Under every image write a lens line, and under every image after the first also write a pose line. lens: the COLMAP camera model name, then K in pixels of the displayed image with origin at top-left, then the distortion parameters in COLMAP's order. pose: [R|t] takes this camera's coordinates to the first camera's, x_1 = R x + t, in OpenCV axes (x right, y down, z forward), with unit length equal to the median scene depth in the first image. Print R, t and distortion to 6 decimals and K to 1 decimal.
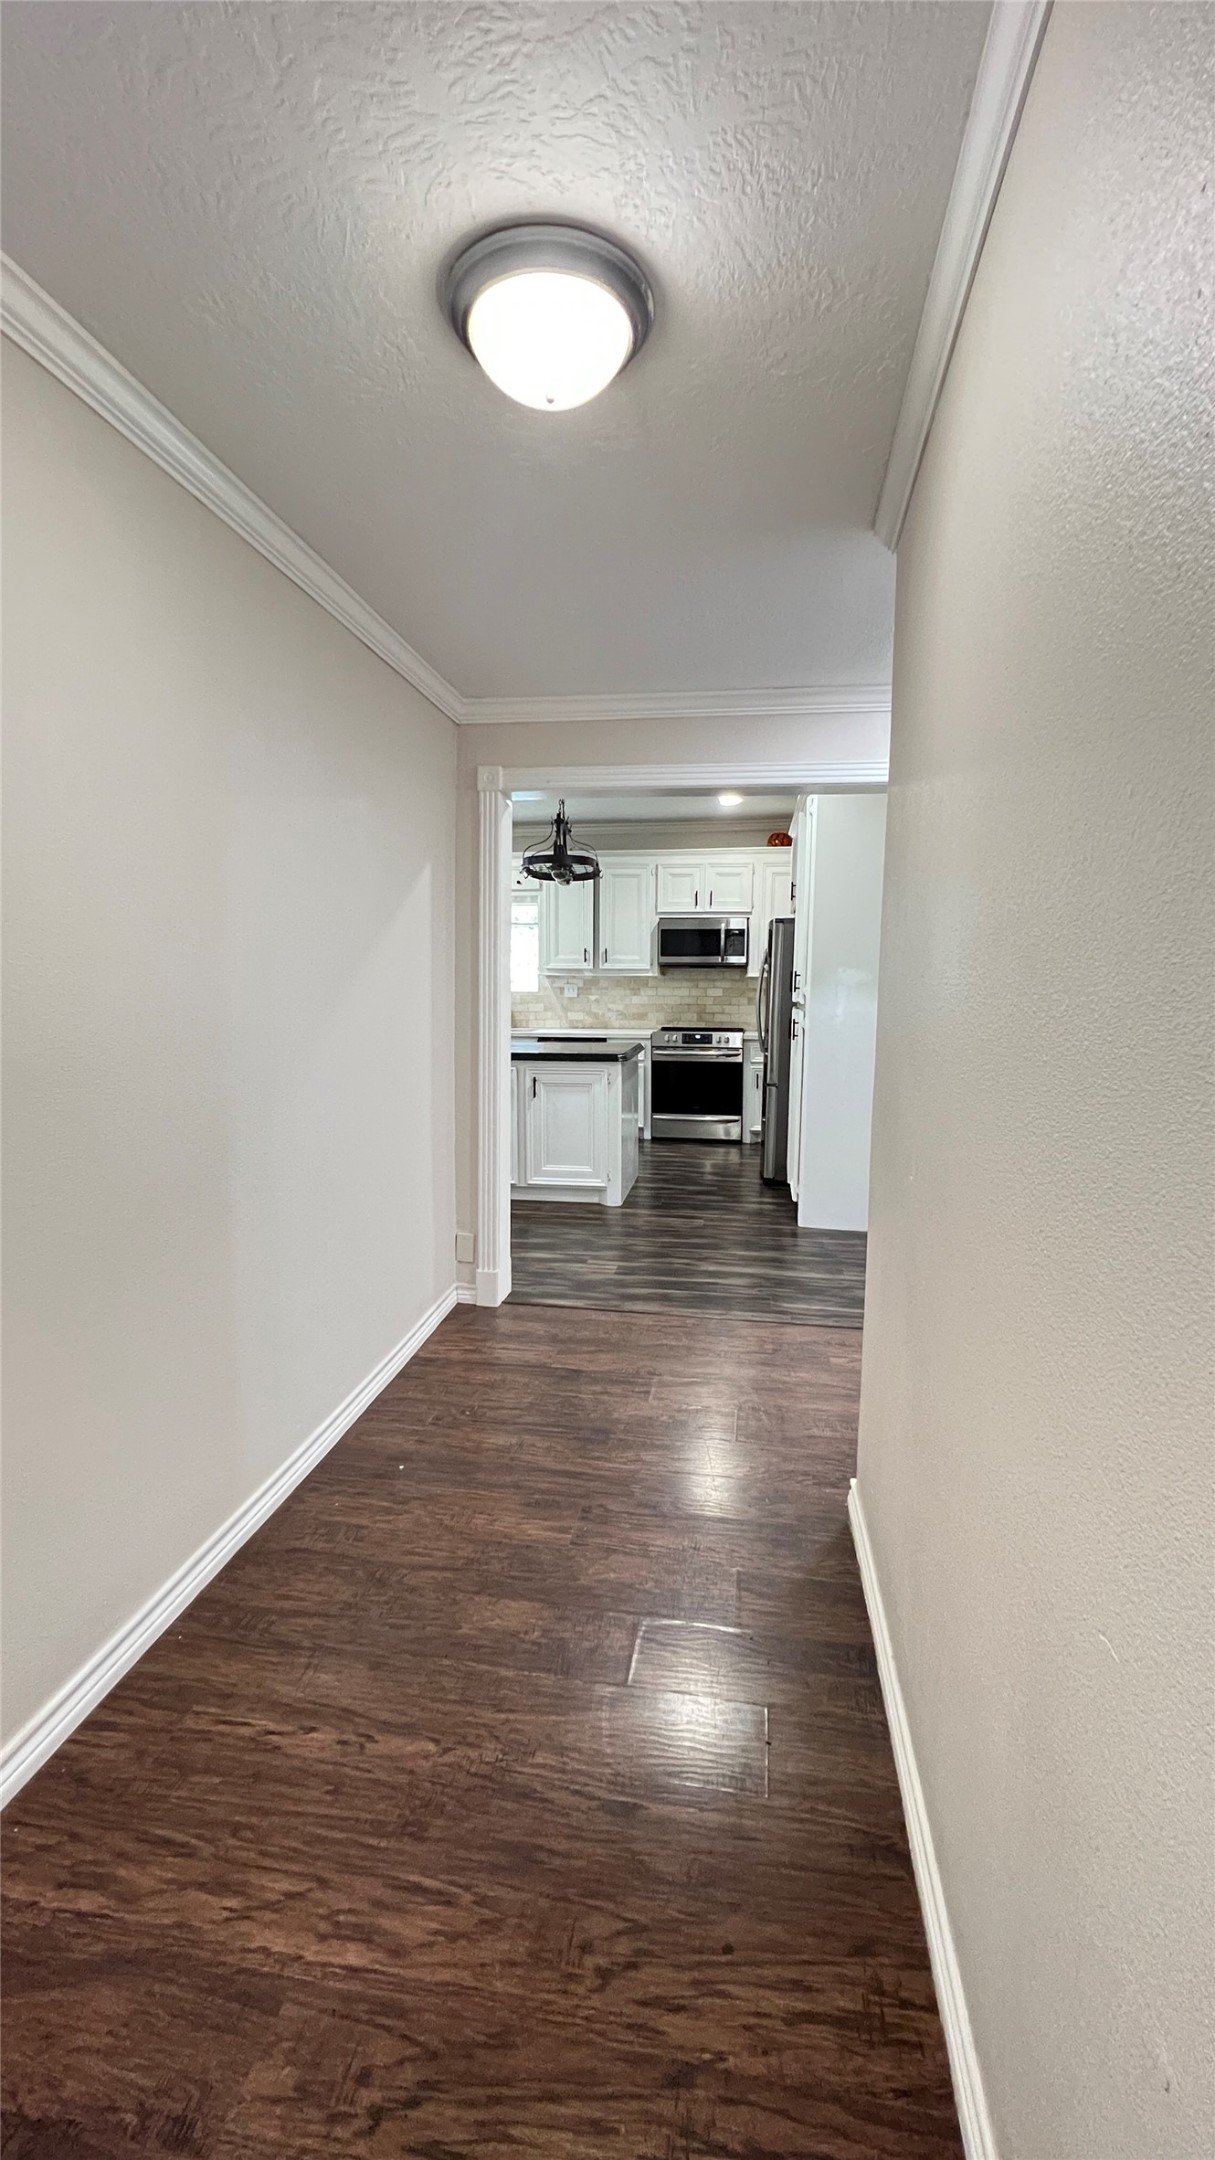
lens RADIAL K [[869.9, 0, 613.6], [0, 869.9, 1083.0], [0, 0, 1]] dist [0.000029, 0.000548]
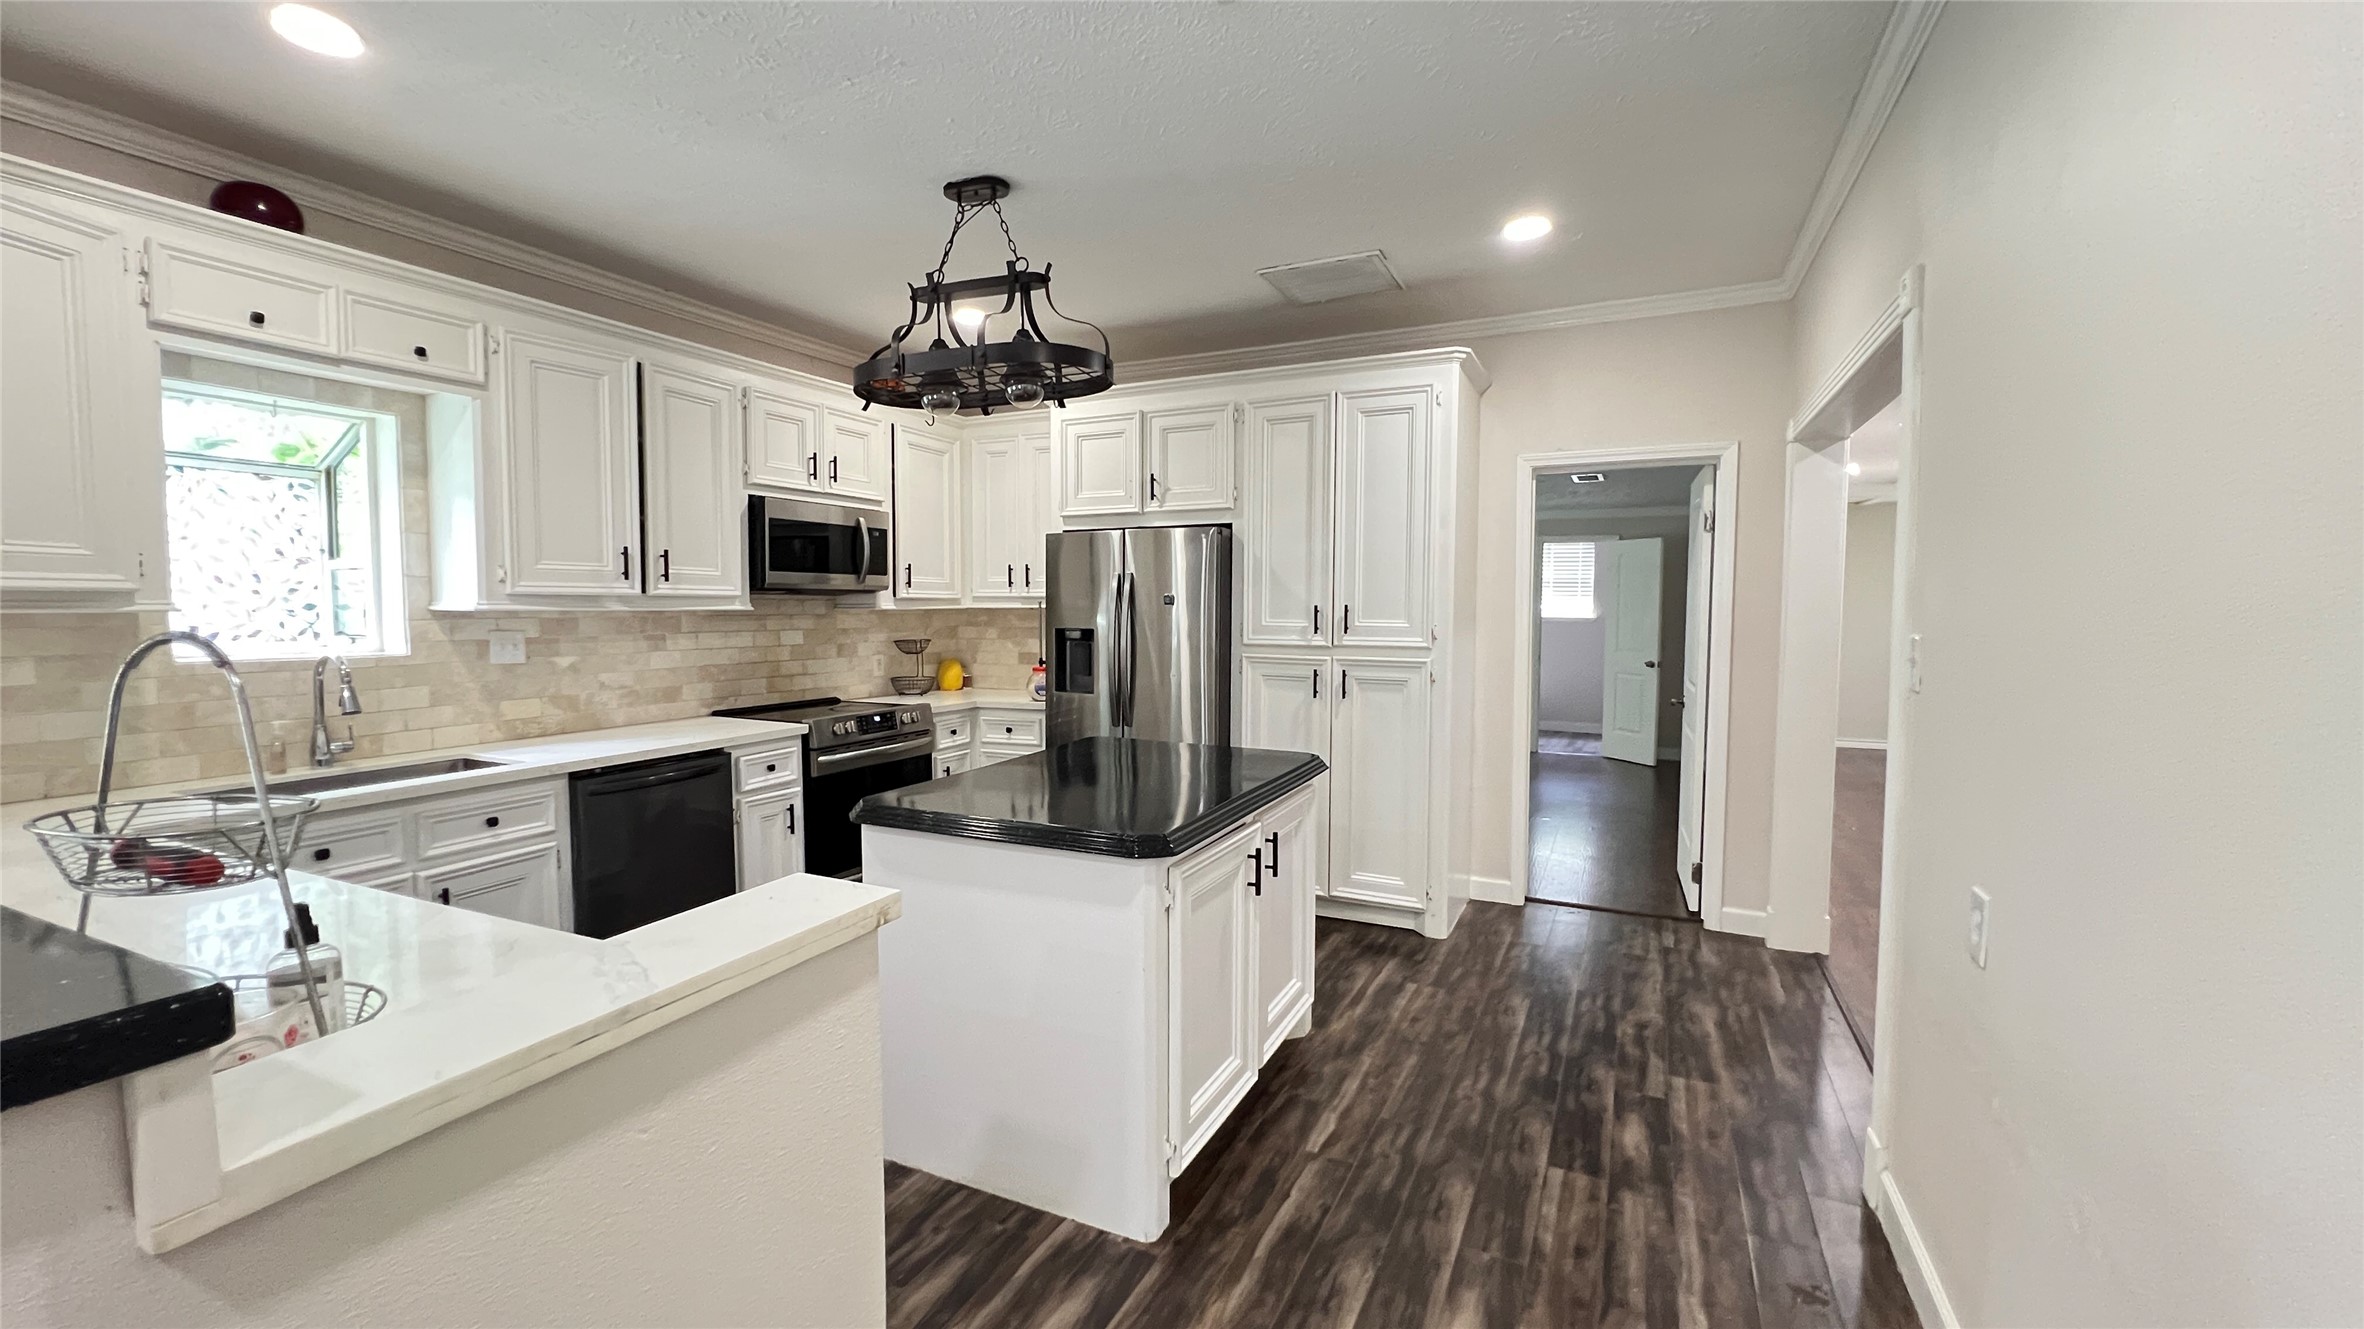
lens RADIAL K [[952.0, 0, 1170.2], [0, 952.0, 657.4], [0, 0, 1]] dist [0.000029, 0.000548]
pose [[0.282075, -0.059056, 0.957573, -0.413506], [0.116925, 0.992779, 0.026784, -0.083785], [-0.952241, 0.104409, 0.286943, 0.627898]]
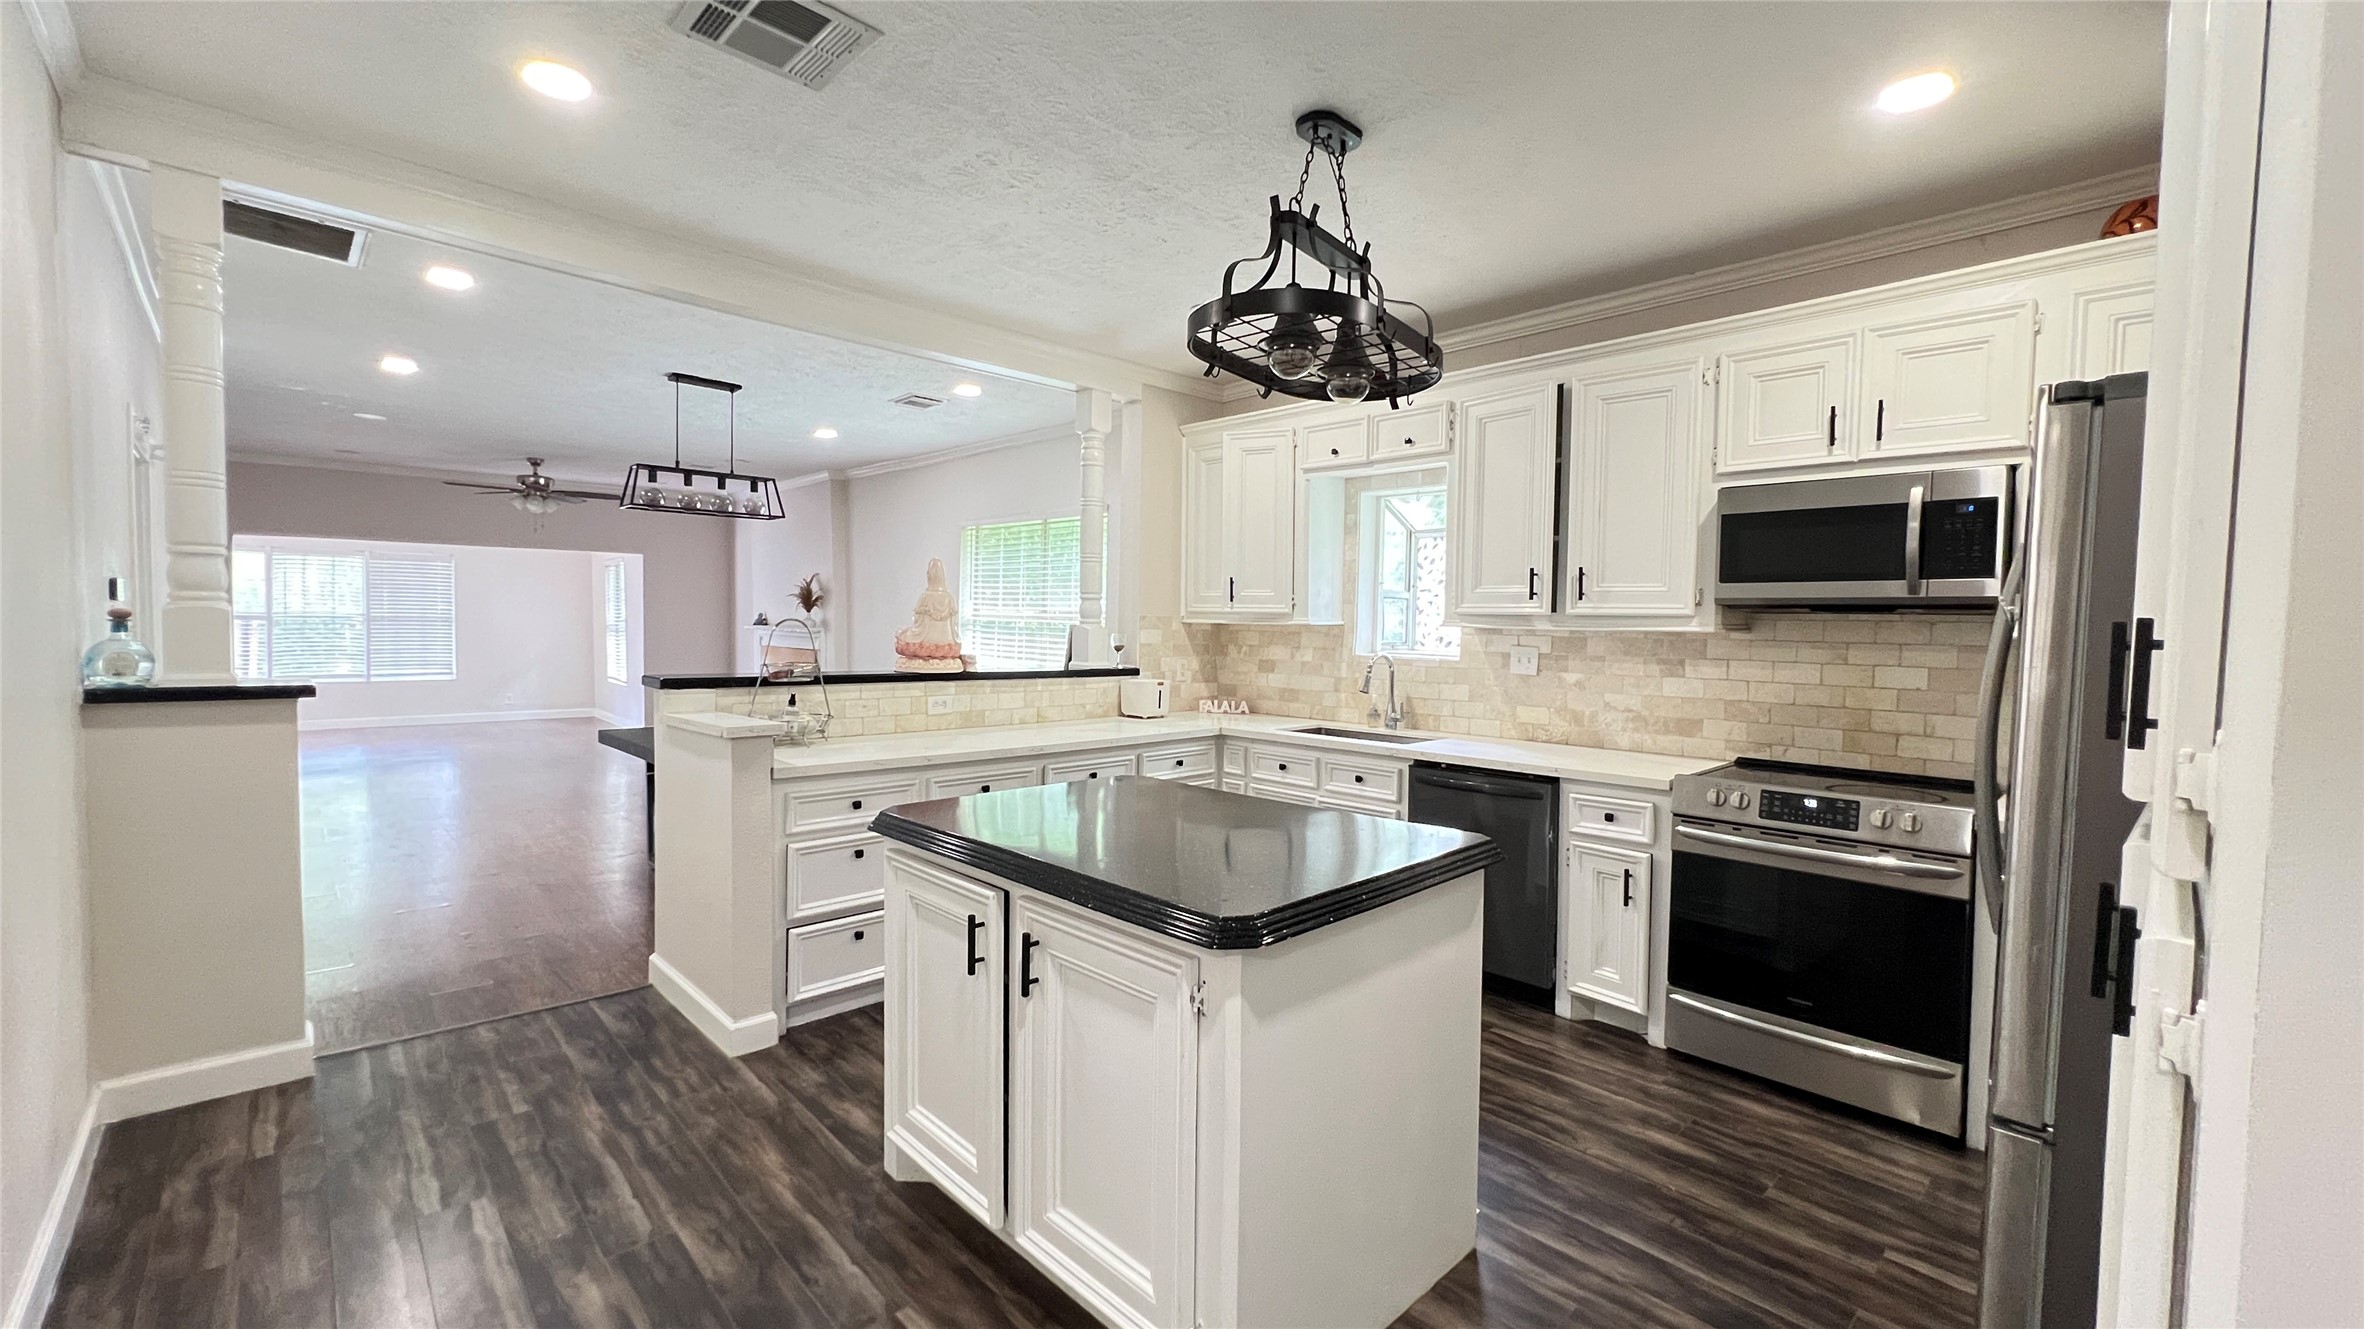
lens RADIAL K [[956.3, 0, 1178.6], [0, 956.3, 660.7], [0, 0, 1]] dist [0.000680, 0.000407]
pose [[0.800716, 0.031306, -0.598225, 0.118632], [-0.082624, 0.994861, -0.058529, -0.065246], [0.593319, 0.096292, 0.799188, 0.513790]]
